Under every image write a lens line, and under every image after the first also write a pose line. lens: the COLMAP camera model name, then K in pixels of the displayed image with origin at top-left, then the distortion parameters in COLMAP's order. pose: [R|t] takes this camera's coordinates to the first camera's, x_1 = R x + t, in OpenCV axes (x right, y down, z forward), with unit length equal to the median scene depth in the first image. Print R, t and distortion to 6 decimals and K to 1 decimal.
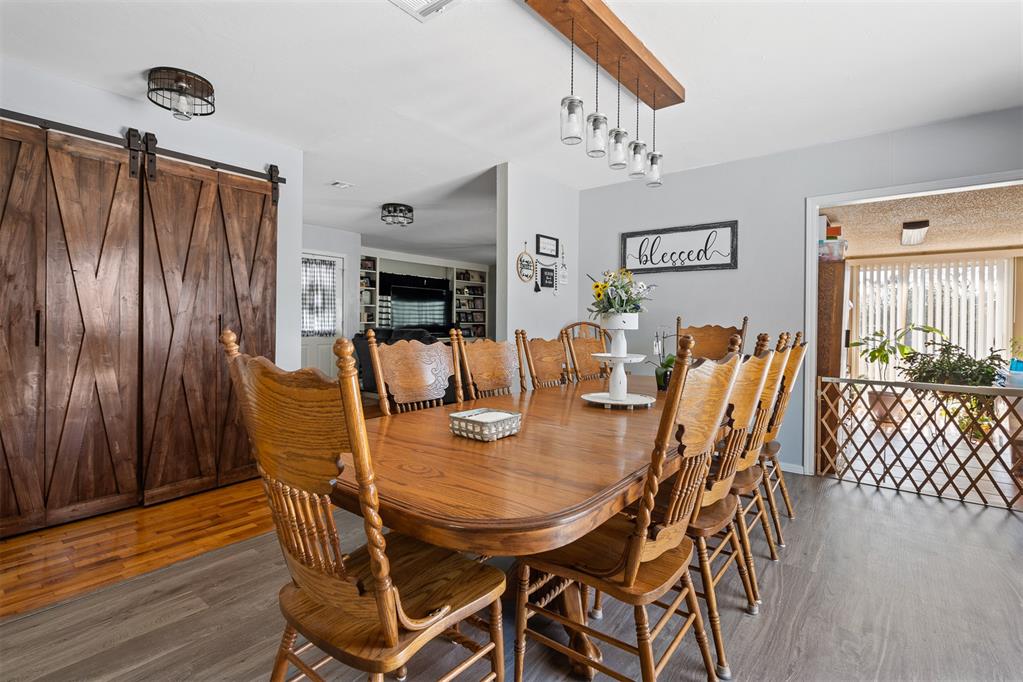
lens RADIAL K [[476.6, 0, 516.1], [0, 476.6, 334.4], [0, 0, 1]] dist [-0.002584, 0.003876]
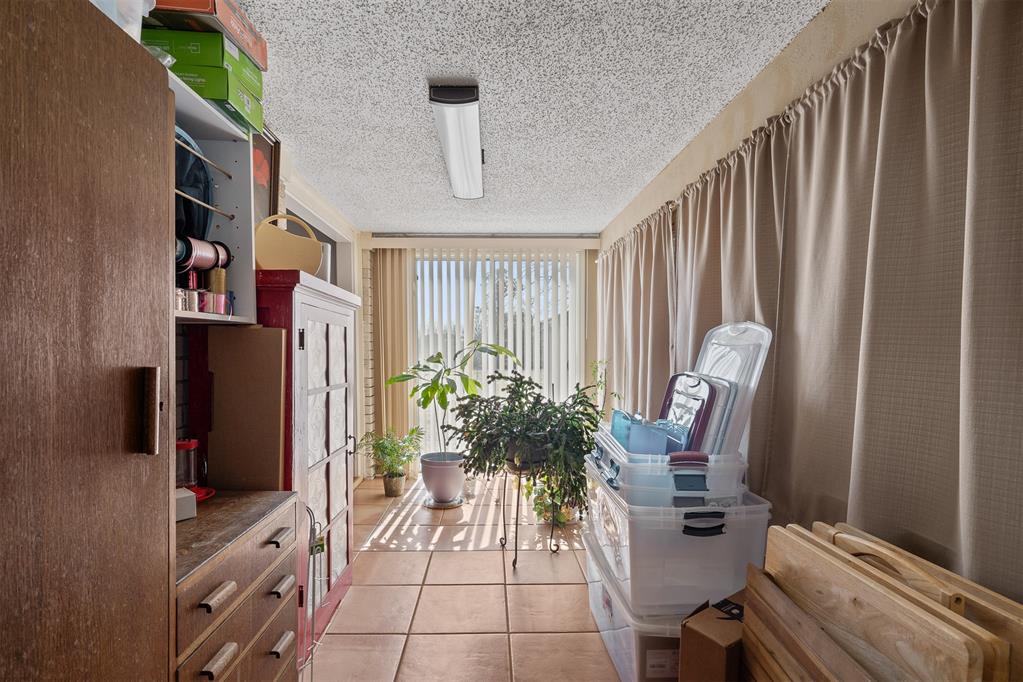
lens RADIAL K [[476.6, 0, 509.2], [0, 476.6, 347.7], [0, 0, 1]] dist [-0.002584, 0.003876]
pose [[0.759882, -0.004781, 0.650044, 0.517856], [0.015708, 0.999816, -0.011008, -0.007982], [-0.649871, 0.018576, 0.759817, 0.565035]]
